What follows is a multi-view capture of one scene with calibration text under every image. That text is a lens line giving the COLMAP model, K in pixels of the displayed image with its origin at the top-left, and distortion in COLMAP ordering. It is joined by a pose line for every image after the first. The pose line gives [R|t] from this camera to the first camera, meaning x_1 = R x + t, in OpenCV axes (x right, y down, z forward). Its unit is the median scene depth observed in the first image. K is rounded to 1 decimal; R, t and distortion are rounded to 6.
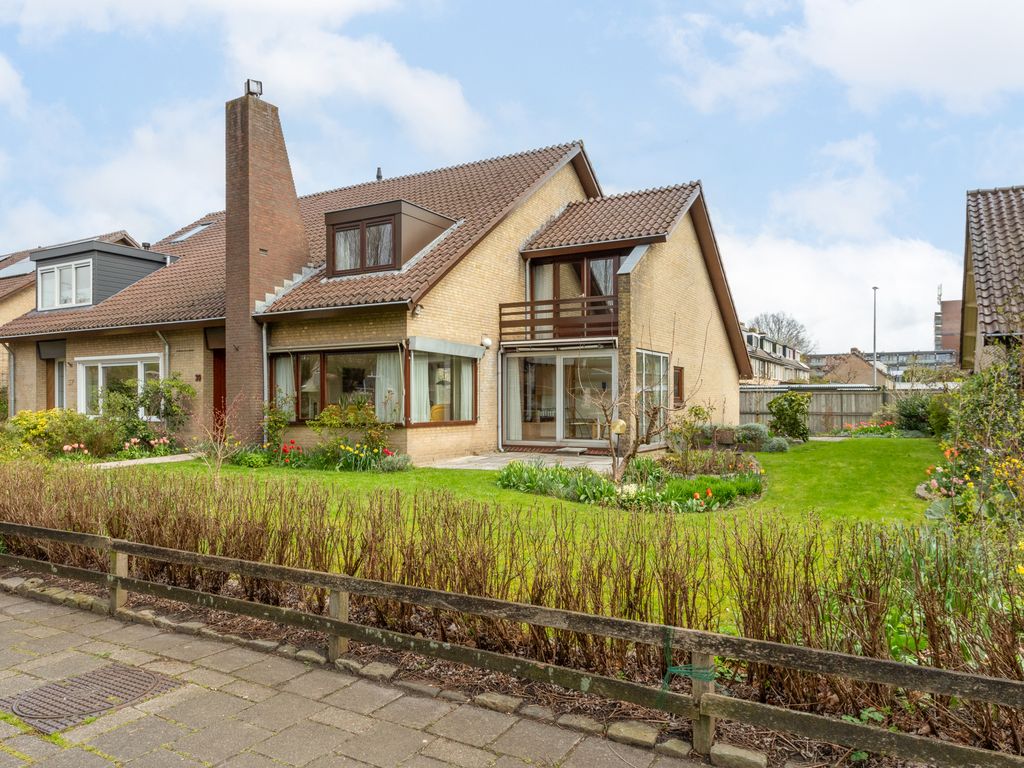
lens RADIAL K [[624.2, 0, 512.0], [0, 624.2, 384.0], [0, 0, 1]] dist [0.002018, -0.000026]
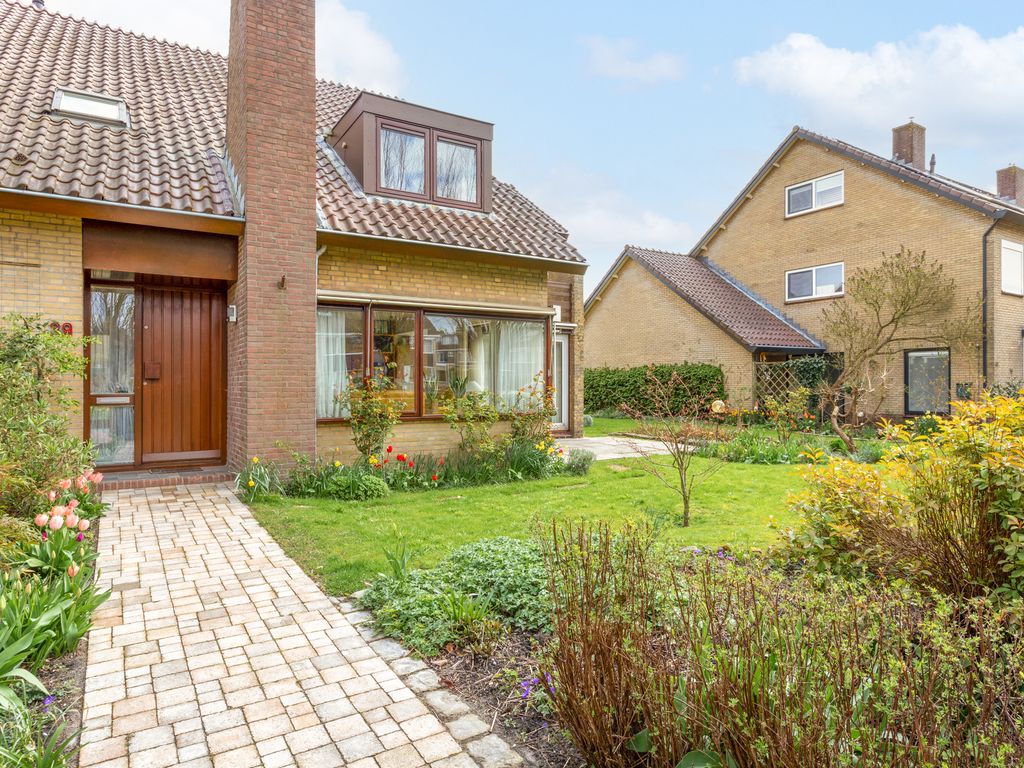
lens RADIAL K [[624.2, 0, 512.0], [0, 624.2, 384.0], [0, 0, 1]] dist [0.002018, -0.000026]
pose [[0.527272, 0.003334, 0.849690, -1.372430], [-0.011091, 0.999934, 0.002959, 0.041990], [-0.849624, -0.010984, 0.527274, 0.940634]]
